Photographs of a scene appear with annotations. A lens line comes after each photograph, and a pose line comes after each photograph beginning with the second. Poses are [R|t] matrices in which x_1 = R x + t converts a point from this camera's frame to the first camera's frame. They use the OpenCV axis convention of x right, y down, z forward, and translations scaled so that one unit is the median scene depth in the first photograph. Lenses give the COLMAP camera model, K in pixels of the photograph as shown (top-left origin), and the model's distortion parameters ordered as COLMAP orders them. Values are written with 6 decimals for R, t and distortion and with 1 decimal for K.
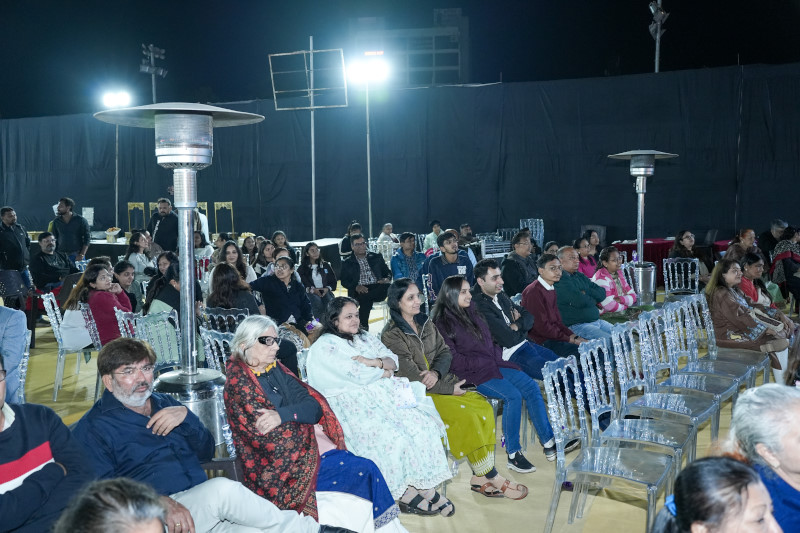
lens RADIAL K [[647.5, 0, 400.0], [0, 647.5, 266.5], [0, 0, 1]] dist [-0.001328, 0.003771]
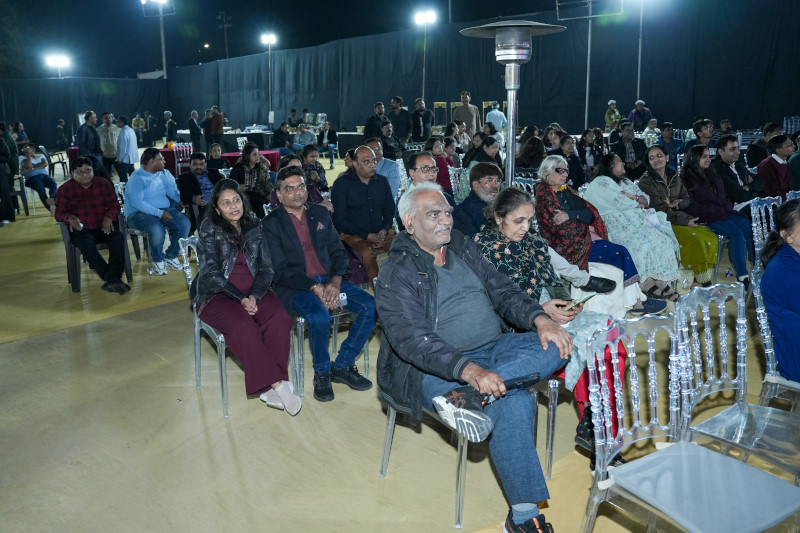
lens RADIAL K [[655.4, 0, 400.0], [0, 655.4, 266.5], [0, 0, 1]] dist [-0.068153, 0.008028]
pose [[0.923610, 0.086364, -0.373477, 0.038243], [-0.038128, 0.990156, 0.134675, 0.125270], [0.381432, -0.110147, 0.917811, -0.559598]]
